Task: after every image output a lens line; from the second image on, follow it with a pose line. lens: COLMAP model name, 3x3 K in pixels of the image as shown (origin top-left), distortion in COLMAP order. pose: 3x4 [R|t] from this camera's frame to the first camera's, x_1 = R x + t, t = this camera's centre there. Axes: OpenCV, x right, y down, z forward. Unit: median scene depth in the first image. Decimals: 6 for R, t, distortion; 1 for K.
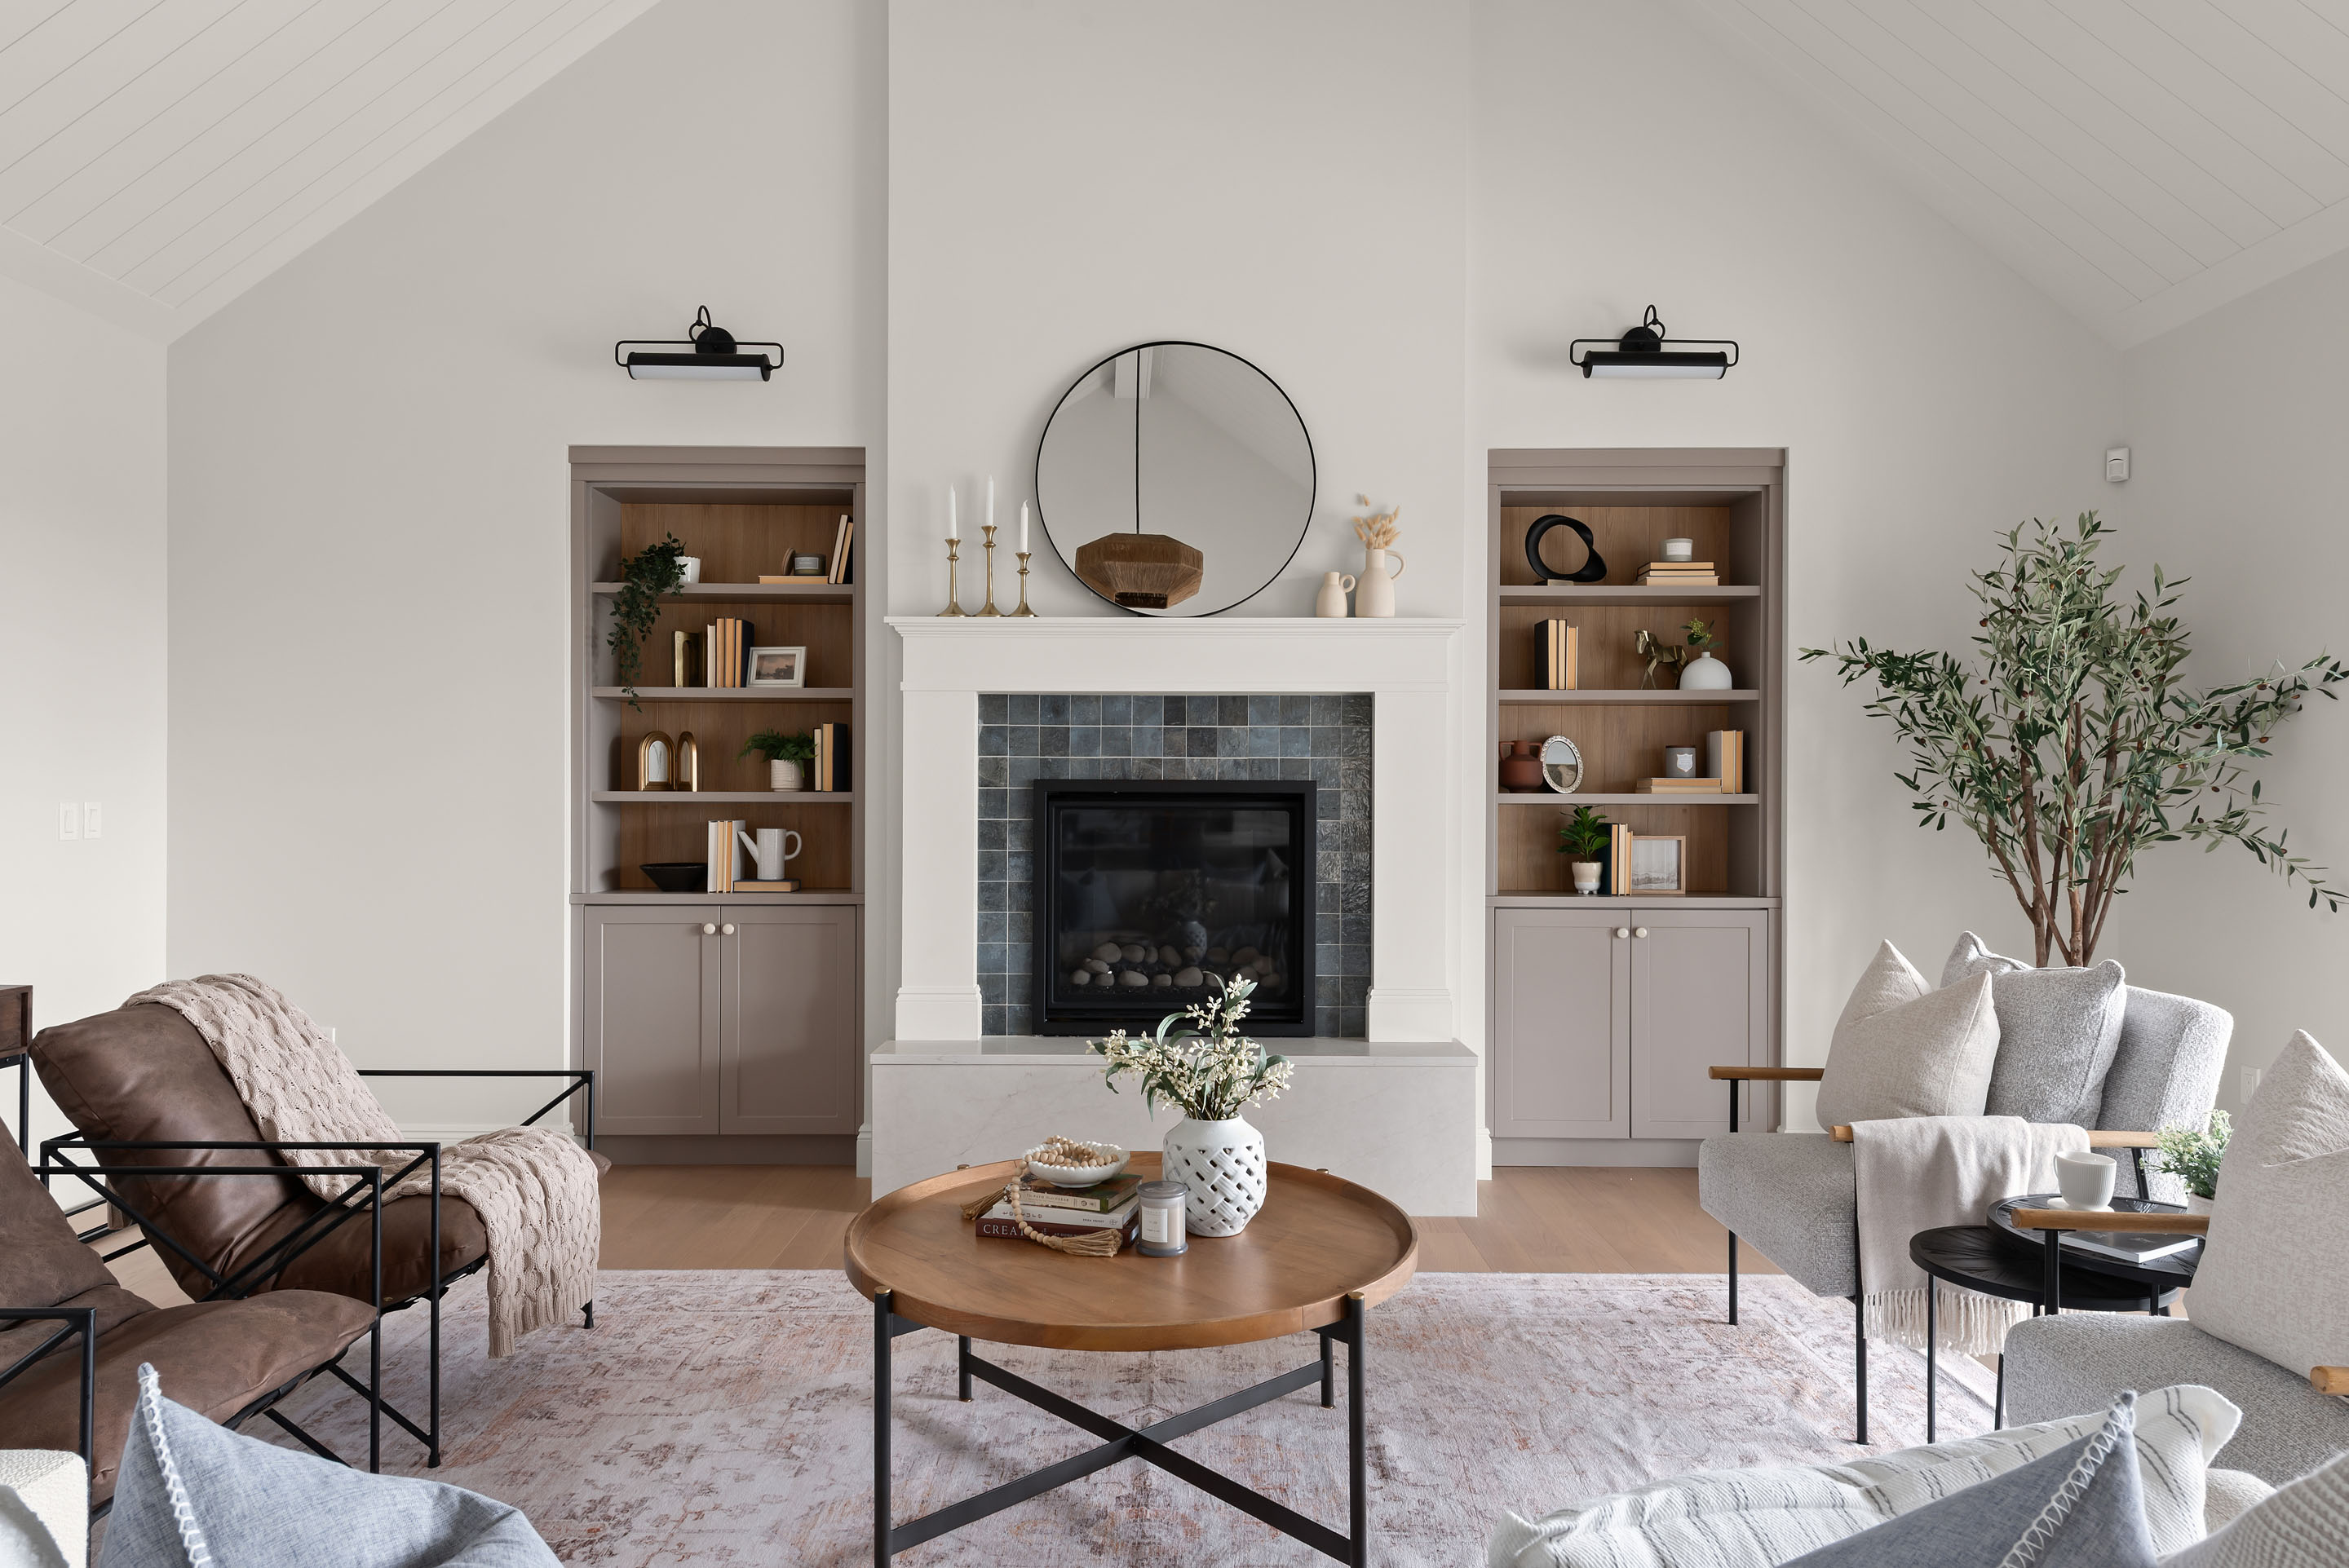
lens RADIAL K [[1488.1, 0, 1174.5], [0, 1488.1, 784.0], [0, 0, 1]] dist [0.040283, -0.002753]
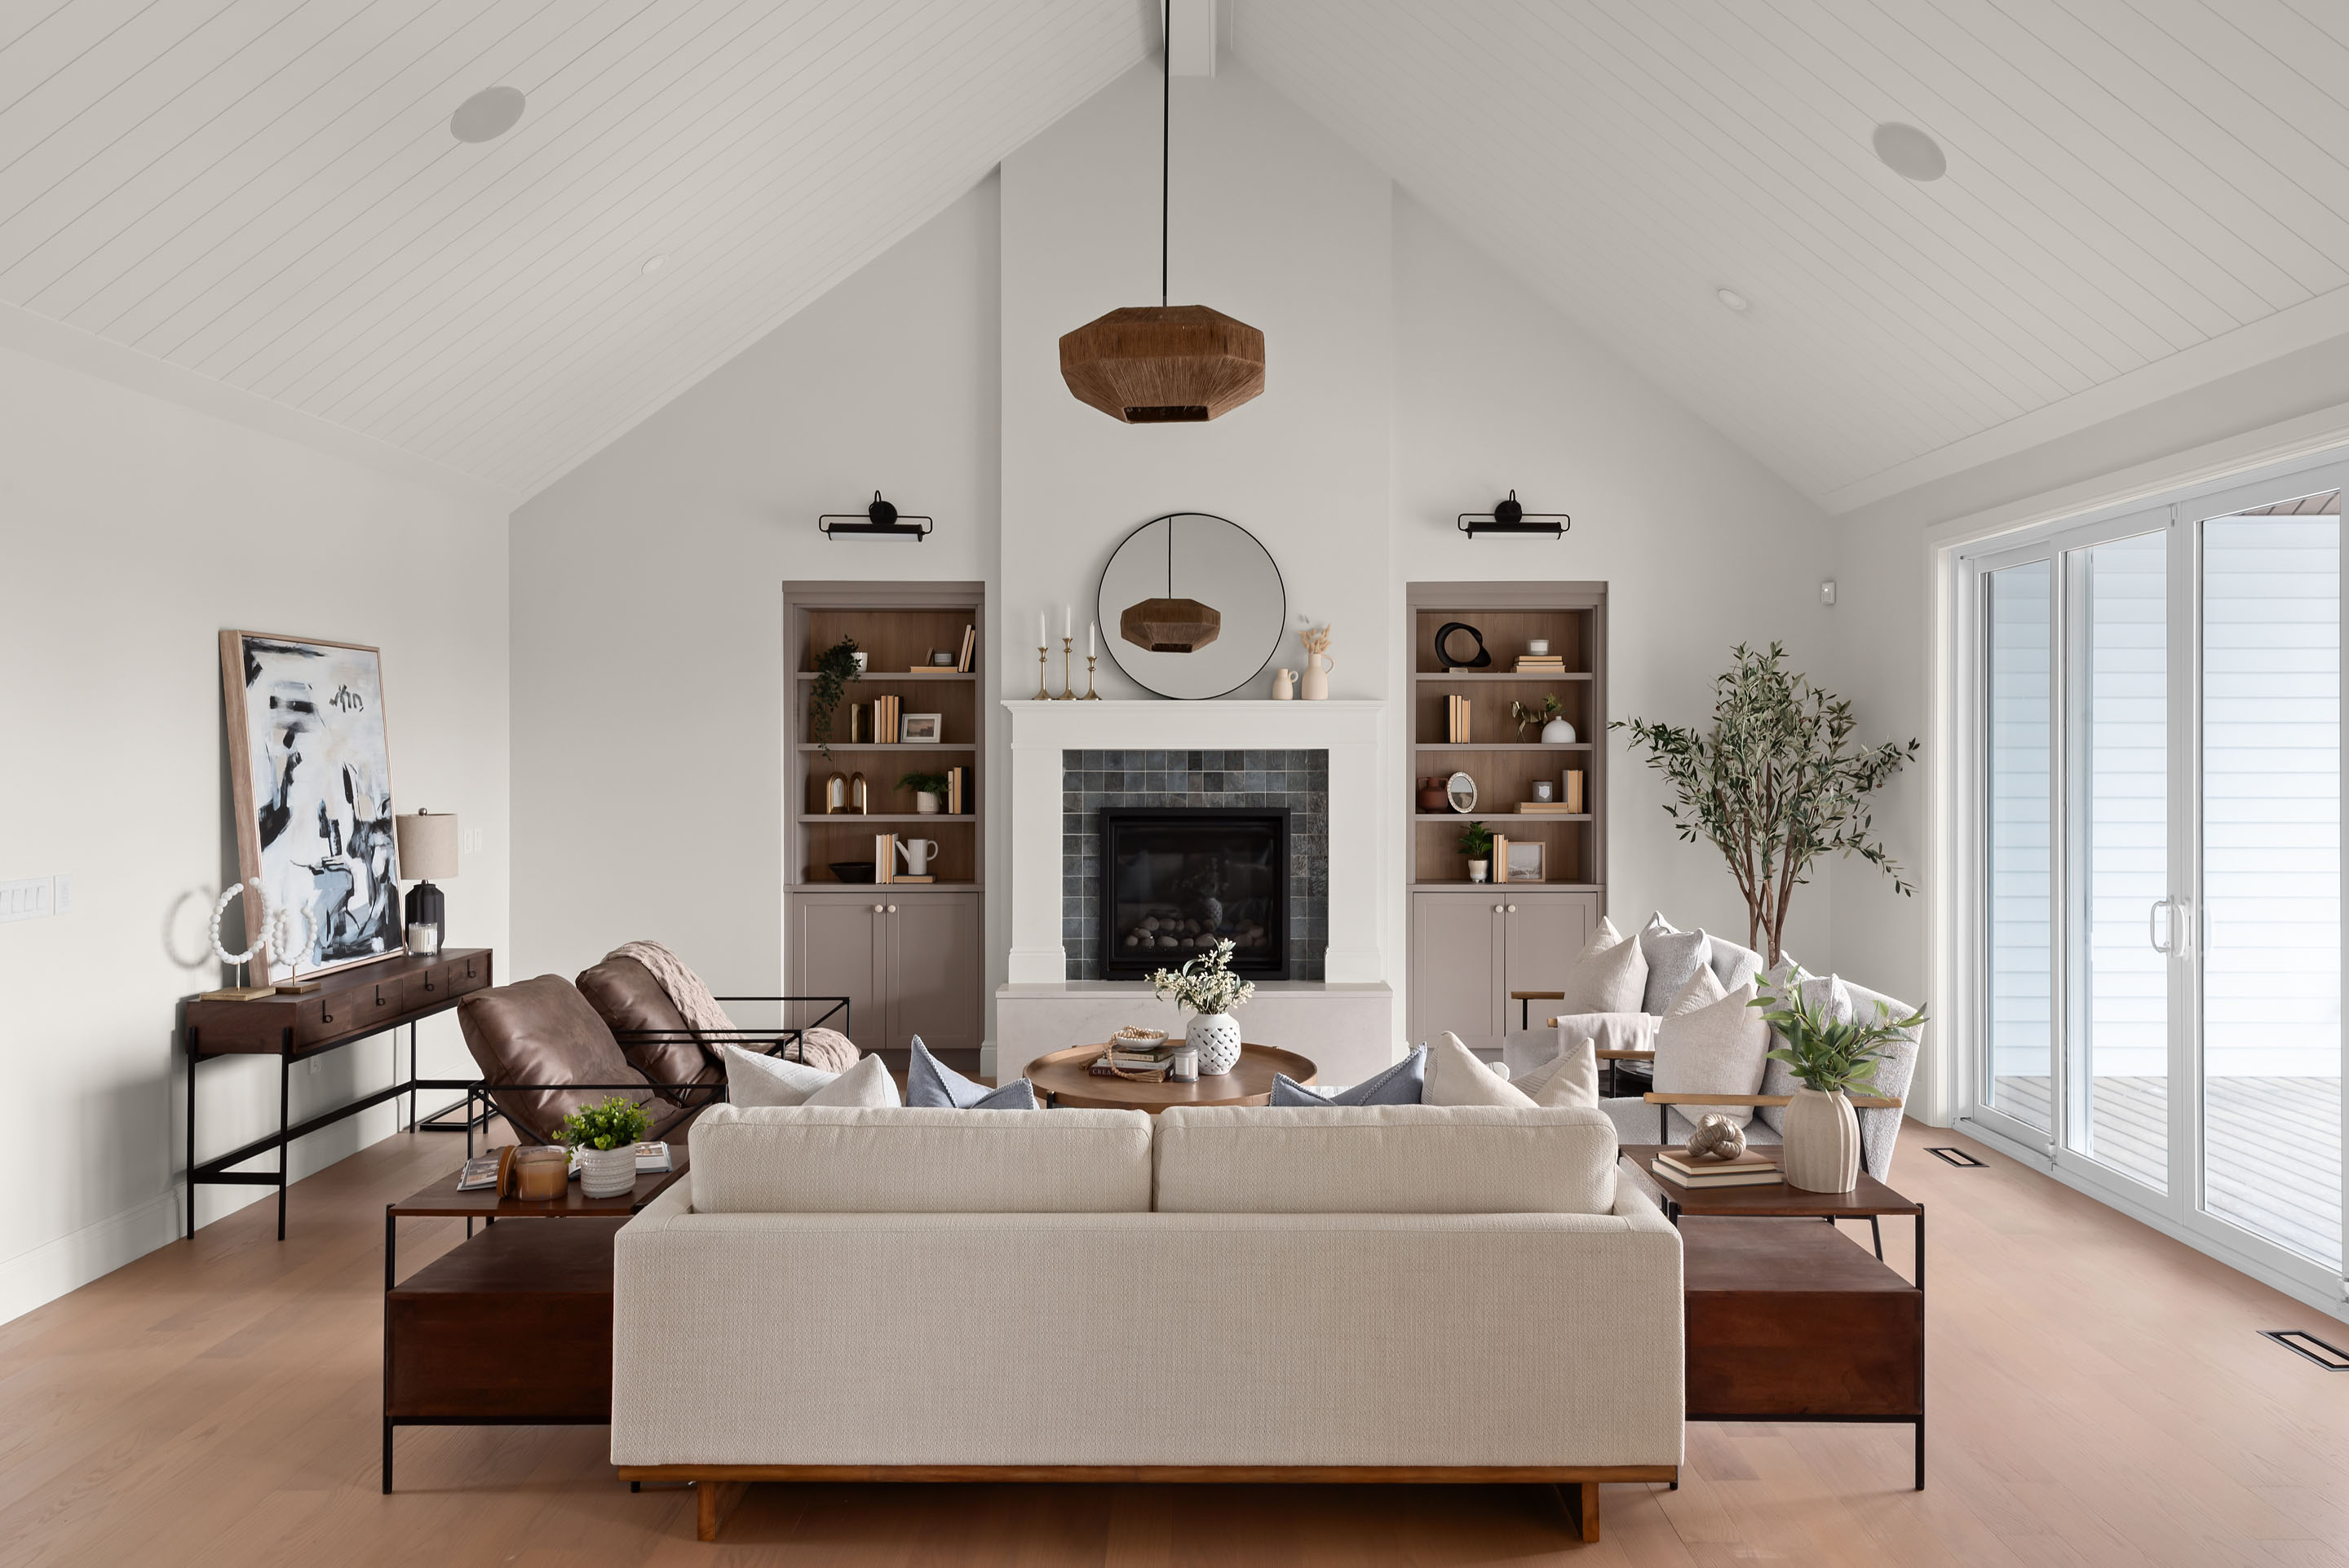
lens RADIAL K [[1590.7, 0, 1215.5], [0, 1590.7, 746.0], [0, 0, 1]] dist [0.052426, -0.001877]
pose [[0.999968, -0.003200, 0.007332, 0.008772], [0.003148, 0.999969, 0.007174, -0.073661], [-0.007355, -0.007151, 0.999947, -0.572377]]
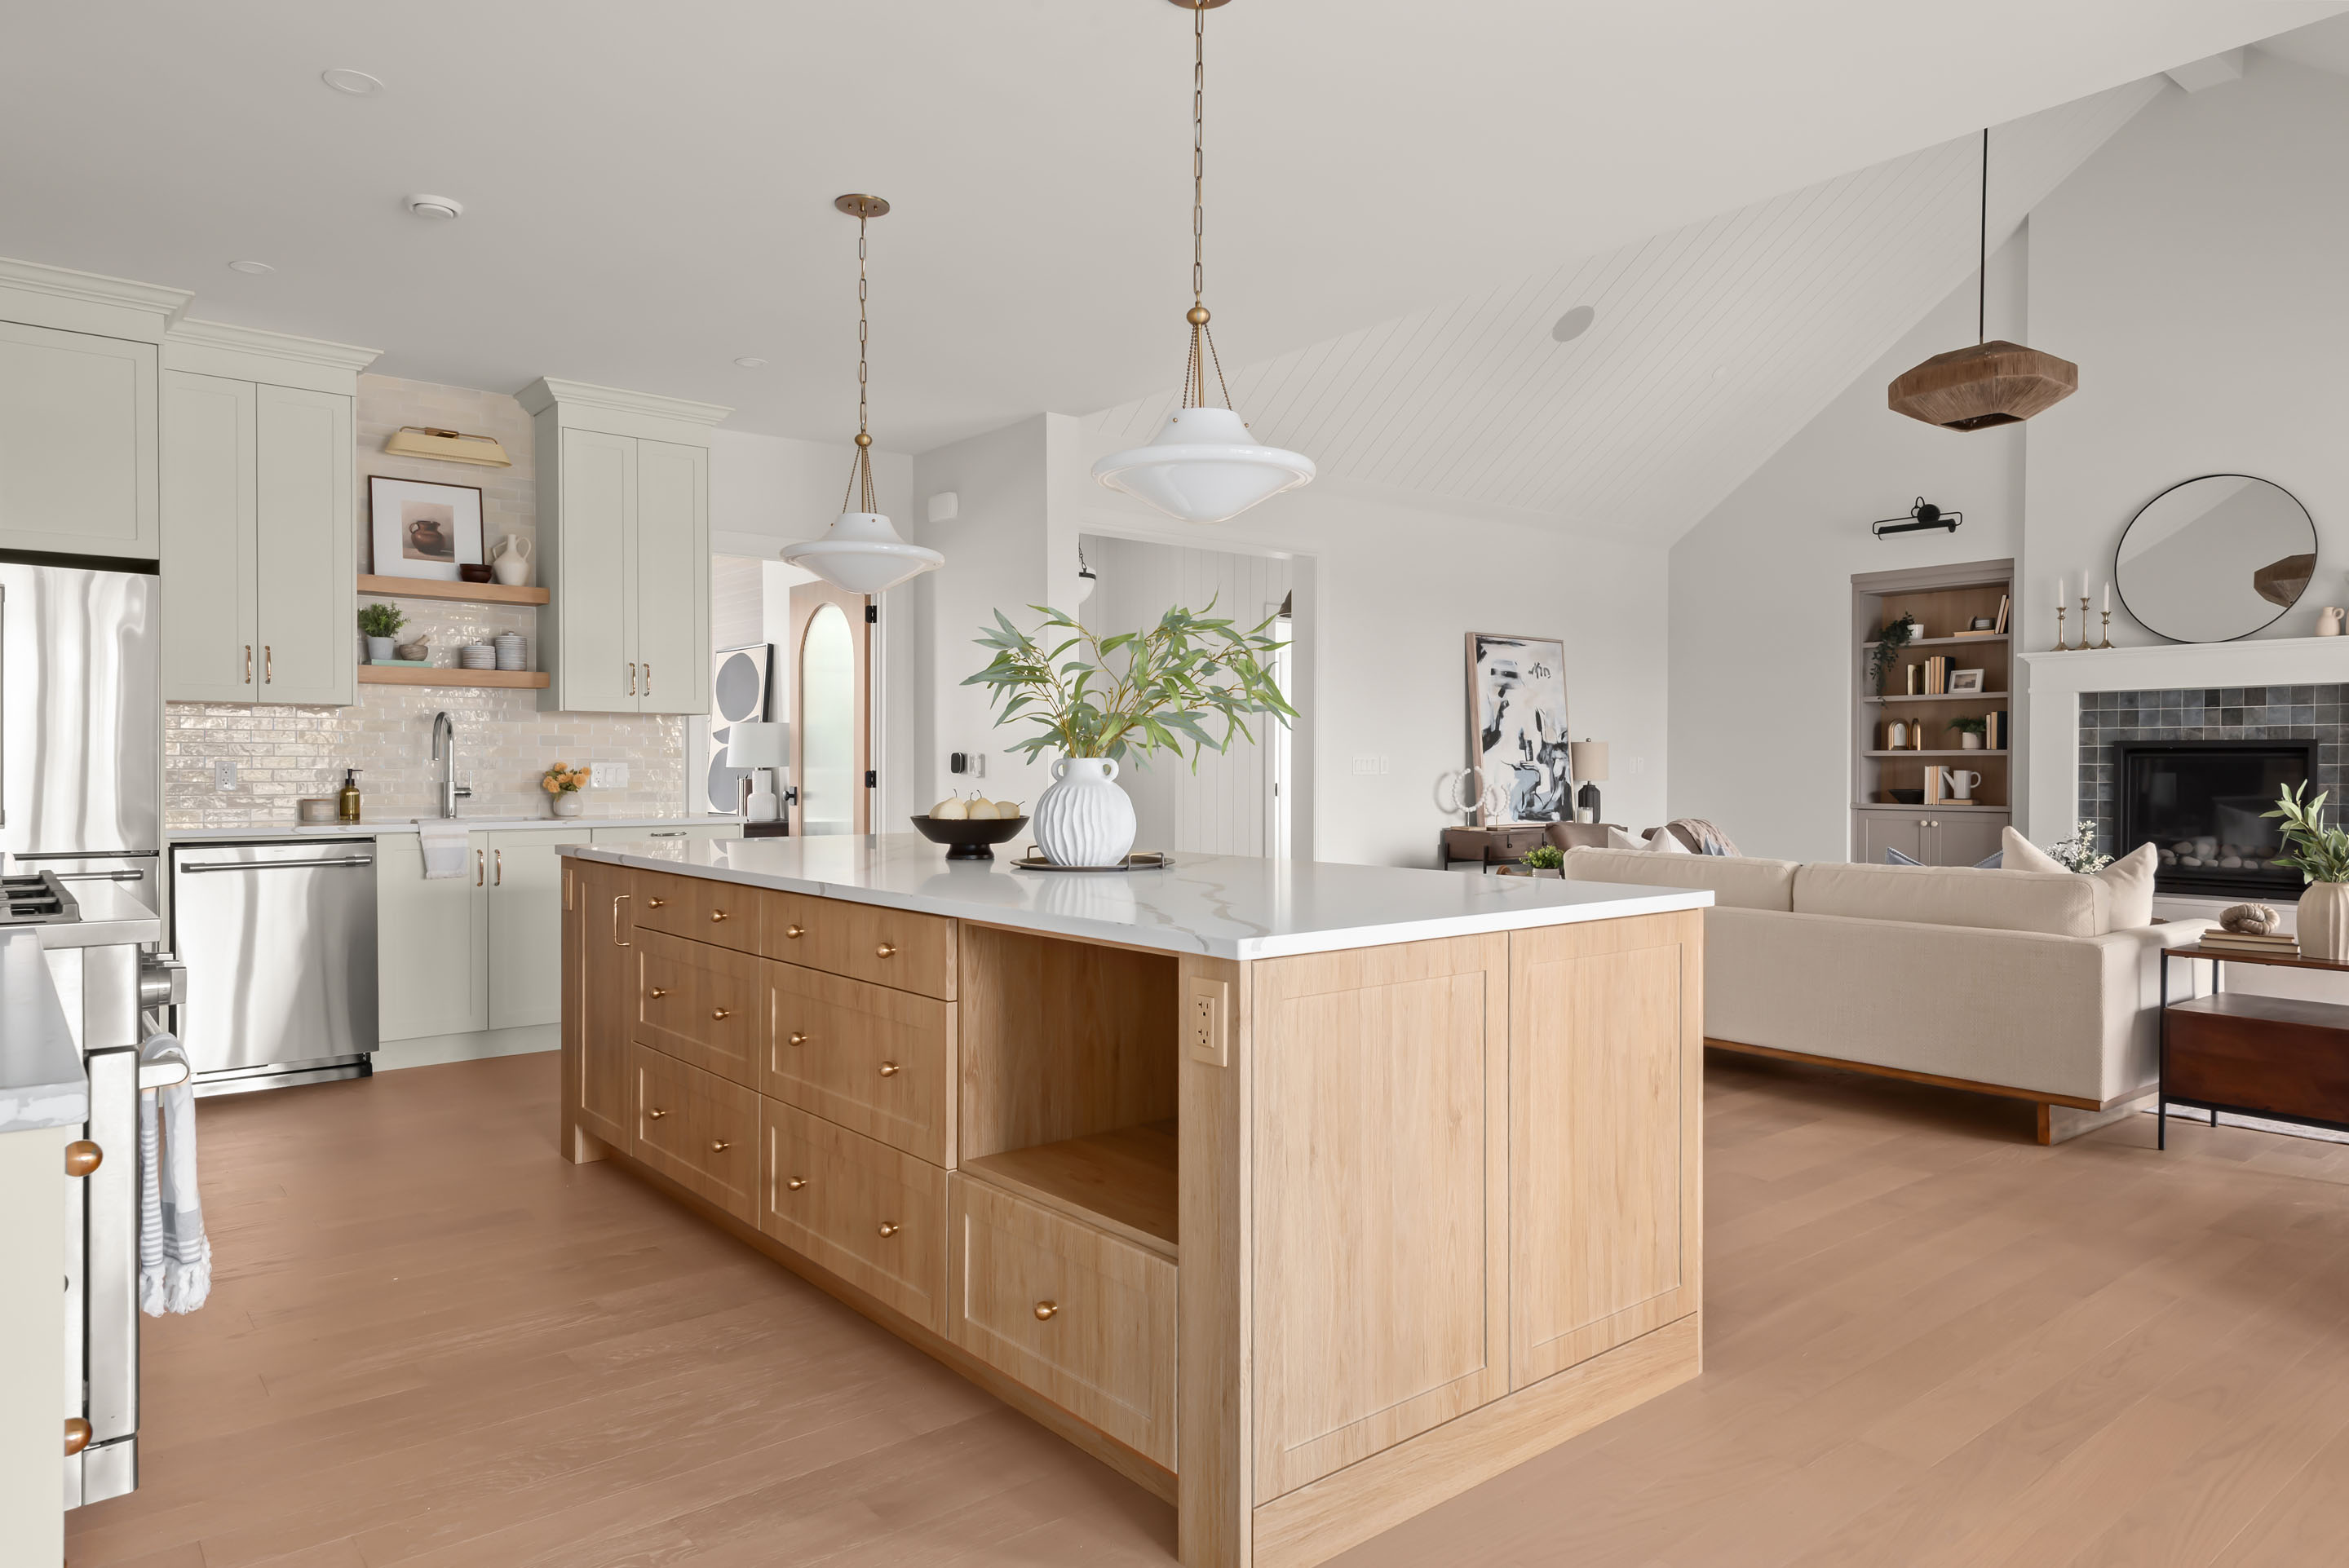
lens RADIAL K [[1488.1, 0, 1174.5], [0, 1488.1, 784.0], [0, 0, 1]] dist [0.040283, -0.002753]
pose [[0.637568, 0.007006, -0.770362, 0.548142], [0.007545, 0.999854, 0.015338, 0.011293], [0.770357, -0.015592, 0.637422, -0.938624]]
